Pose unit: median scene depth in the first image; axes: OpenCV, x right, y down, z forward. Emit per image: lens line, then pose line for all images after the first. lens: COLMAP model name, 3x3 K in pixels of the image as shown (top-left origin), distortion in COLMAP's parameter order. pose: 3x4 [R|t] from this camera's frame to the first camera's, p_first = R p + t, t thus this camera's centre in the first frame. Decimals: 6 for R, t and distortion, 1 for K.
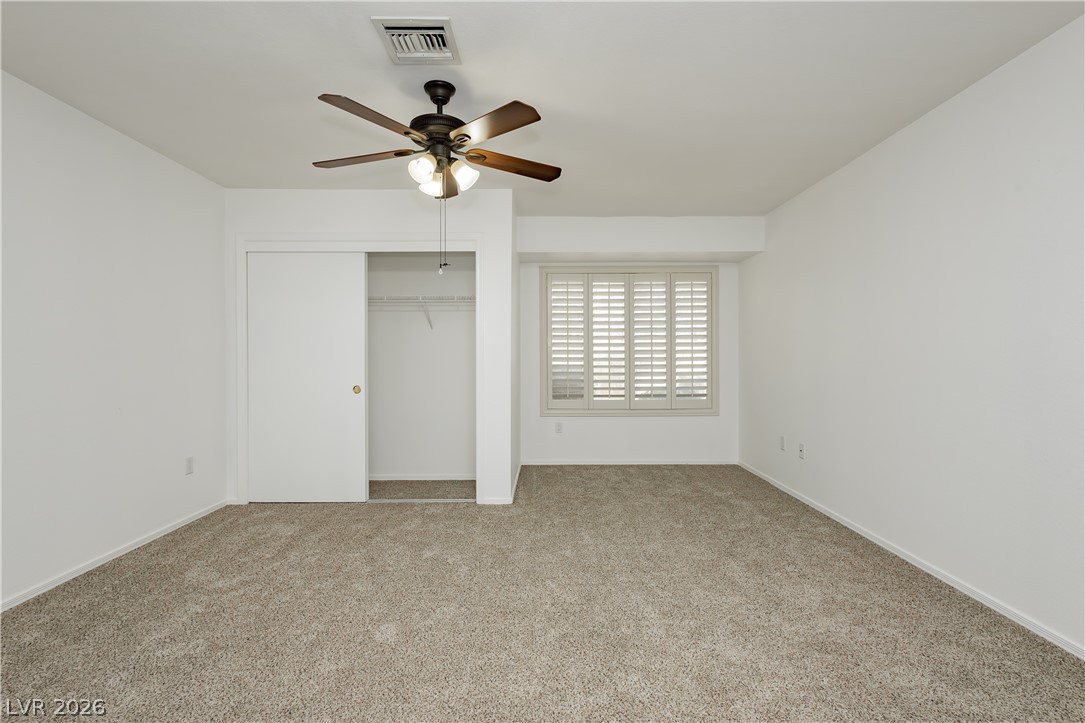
lens RADIAL K [[489.8, 0, 537.3], [0, 489.8, 351.9], [0, 0, 1]] dist [-0.003182, -0.000638]
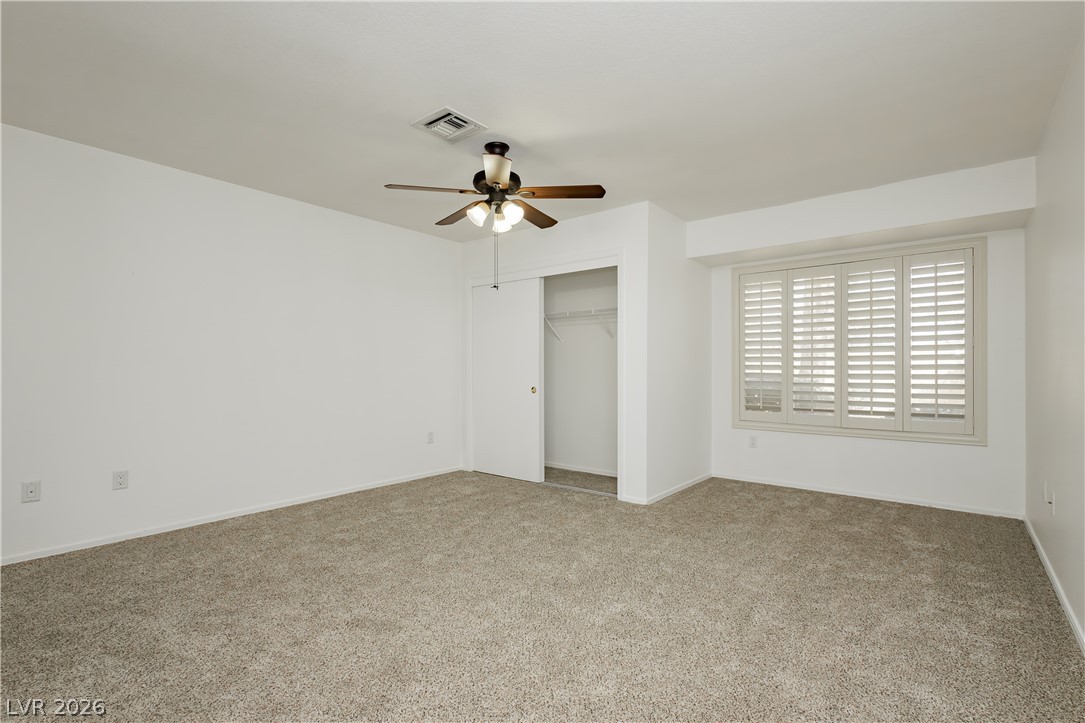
lens RADIAL K [[496.2, 0, 557.4], [0, 496.2, 371.7], [0, 0, 1]] dist [-0.011321, -0.000119]
pose [[0.783656, 0.008106, -0.621142, 0.440964], [0.003990, 0.999829, 0.018081, 0.006967], [0.621183, -0.016647, 0.783489, 0.061088]]
